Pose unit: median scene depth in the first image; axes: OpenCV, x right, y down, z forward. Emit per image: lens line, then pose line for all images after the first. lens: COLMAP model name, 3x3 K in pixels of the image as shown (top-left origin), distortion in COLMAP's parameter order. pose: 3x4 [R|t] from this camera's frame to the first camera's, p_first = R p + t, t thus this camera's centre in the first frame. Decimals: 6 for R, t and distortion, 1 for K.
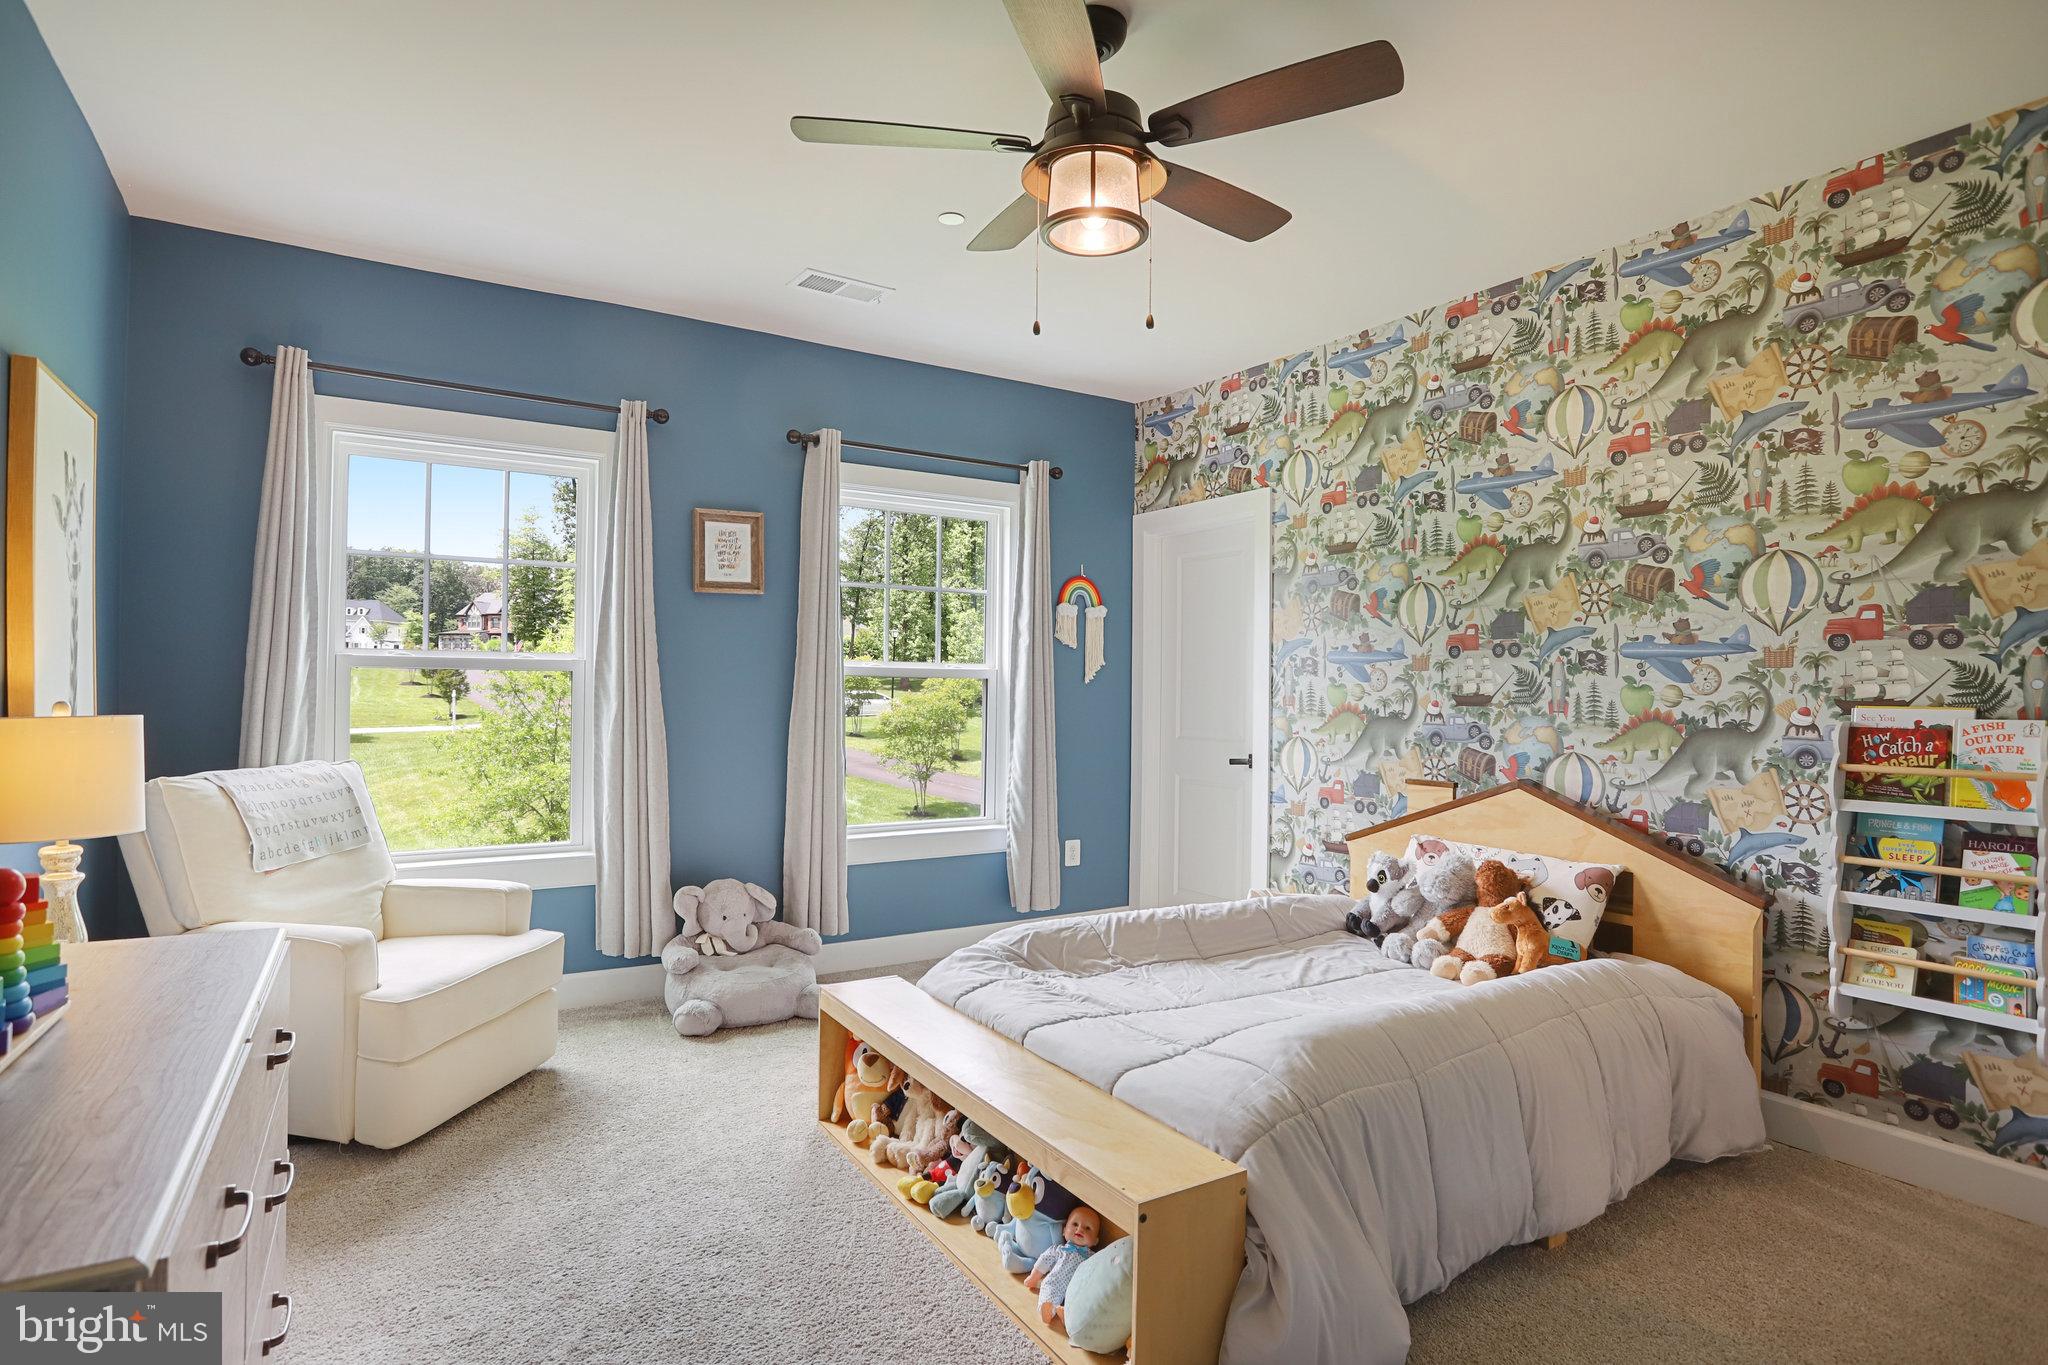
lens RADIAL K [[1010.2, 0, 1031.8], [0, 1010.2, 685.5], [0, 0, 1]] dist [-0.043968, 0.028442]
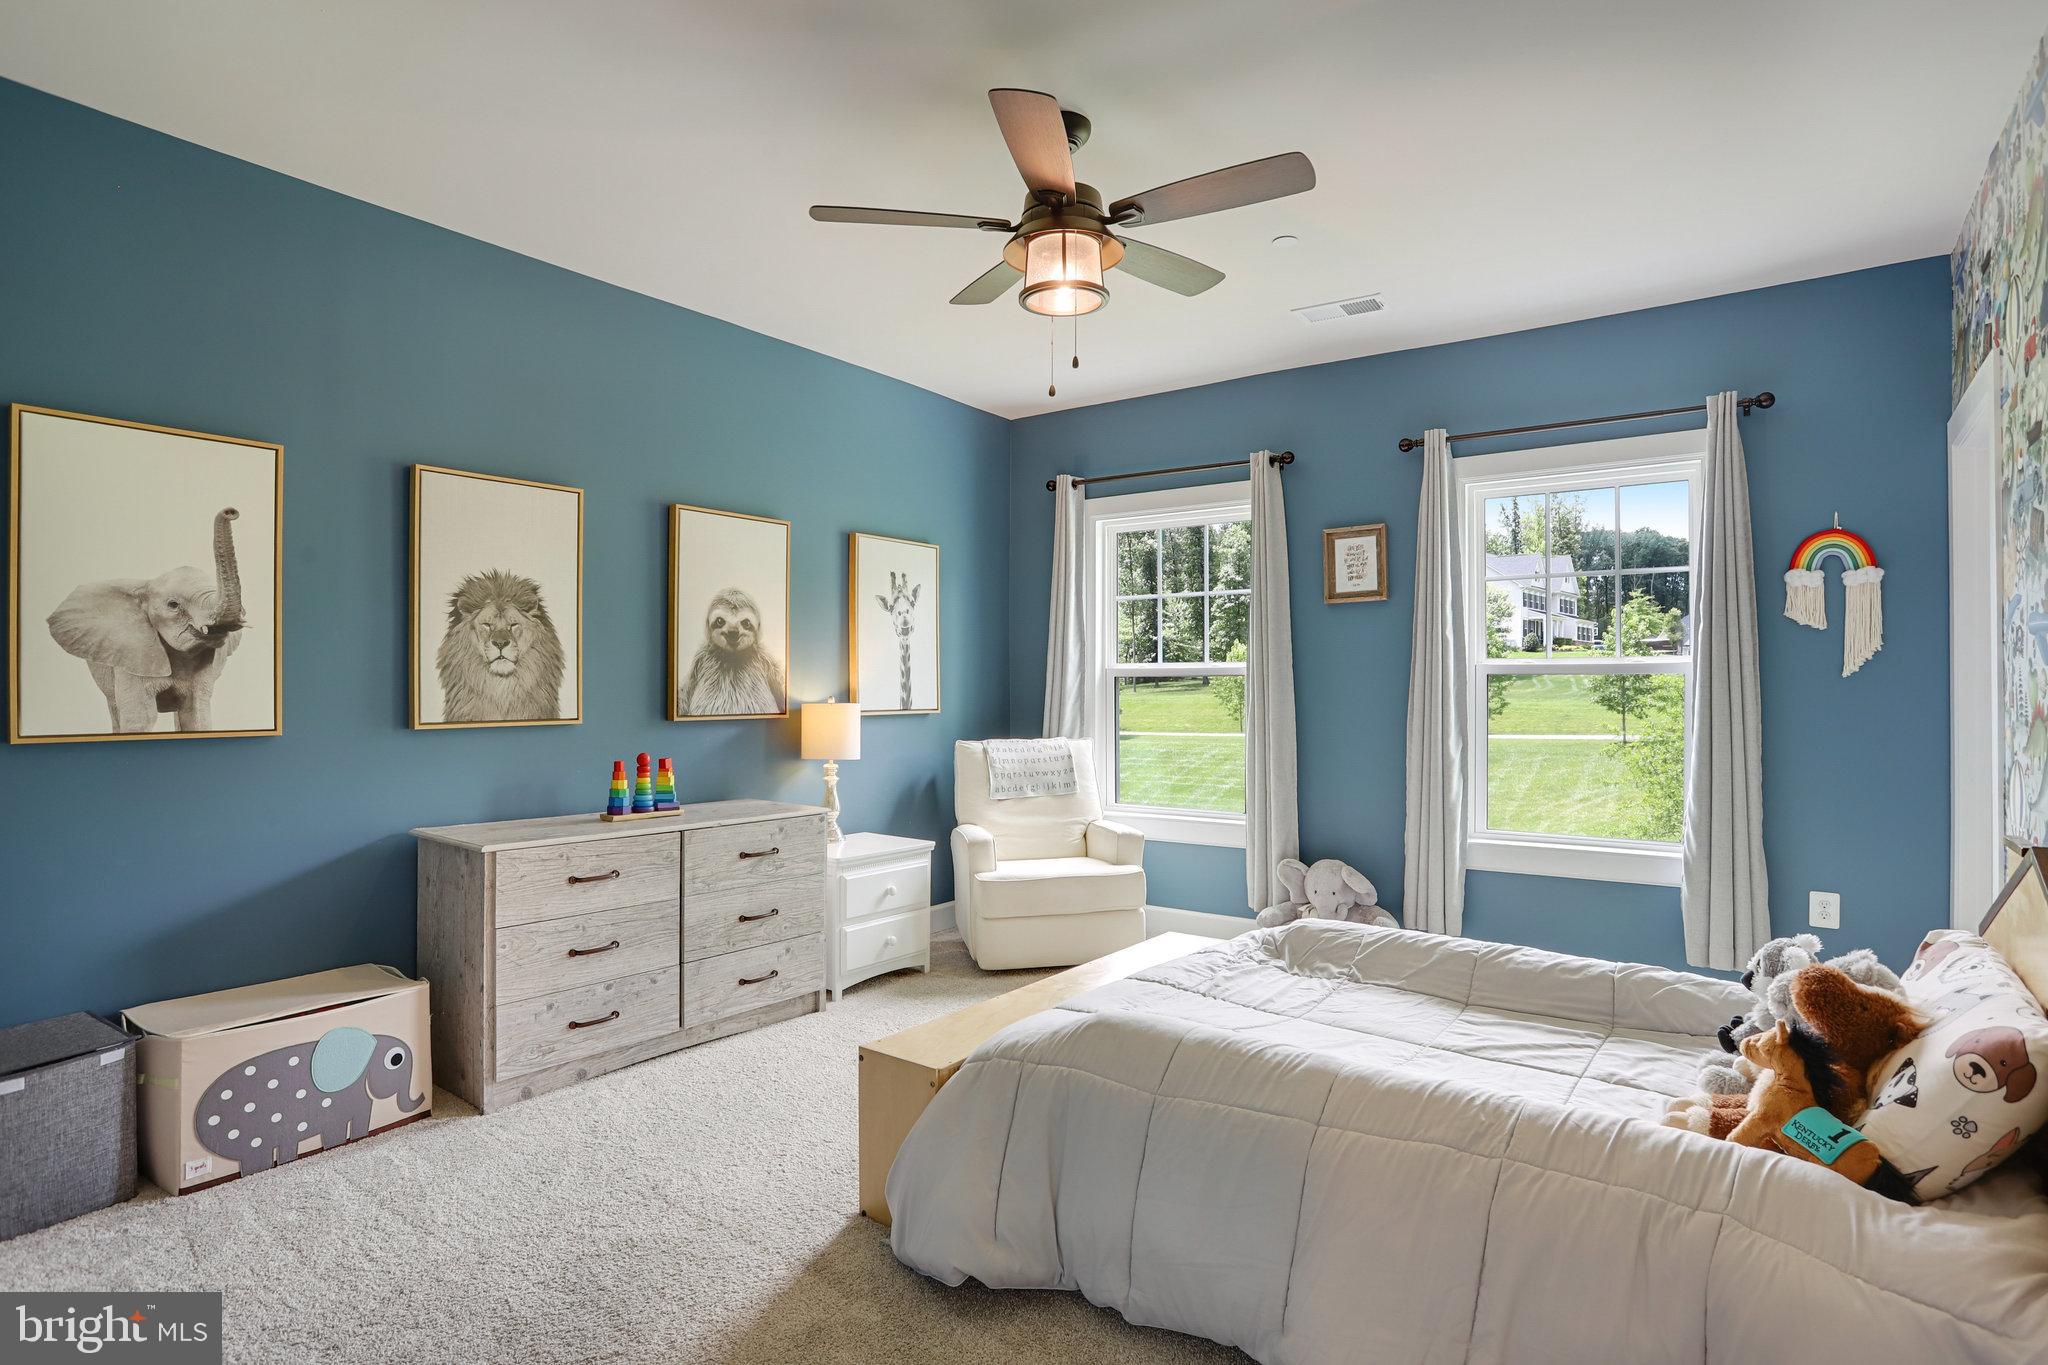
lens RADIAL K [[1010.2, 0, 1031.8], [0, 1010.2, 685.5], [0, 0, 1]] dist [-0.043968, 0.028442]
pose [[0.429054, -0.007309, -0.903249, 0.545817], [0.013197, 0.999911, -0.001822, -0.002779], [0.903182, -0.011139, 0.429112, 0.210361]]
